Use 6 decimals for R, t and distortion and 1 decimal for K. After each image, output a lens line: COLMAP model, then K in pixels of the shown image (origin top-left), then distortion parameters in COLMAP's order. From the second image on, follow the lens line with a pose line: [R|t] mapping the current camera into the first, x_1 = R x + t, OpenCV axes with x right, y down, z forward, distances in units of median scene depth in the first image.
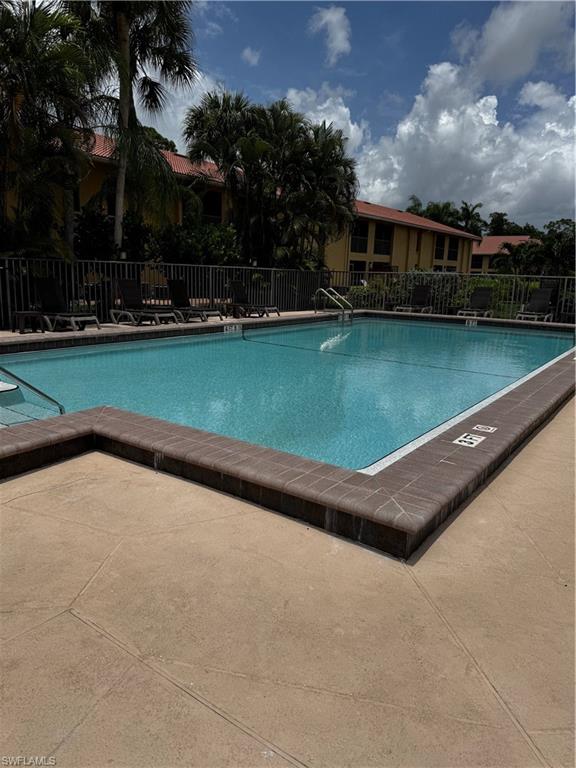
lens RADIAL K [[542.1, 0, 288.0], [0, 542.1, 384.0], [0, 0, 1]] dist [0.068222, -0.002682]
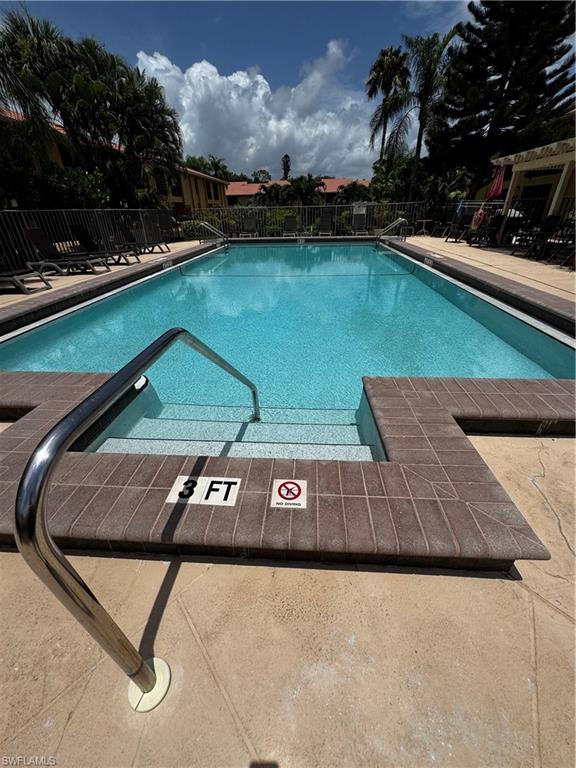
lens RADIAL K [[310.0, 0, 288.0], [0, 310.0, 384.0], [0, 0, 1]] dist [-0.000066, 0.000017]
pose [[0.850745, -0.299358, 0.431992, -0.169210], [0.153149, 0.927467, 0.341103, -0.035748], [-0.502770, -0.224032, 0.834884, 0.165433]]
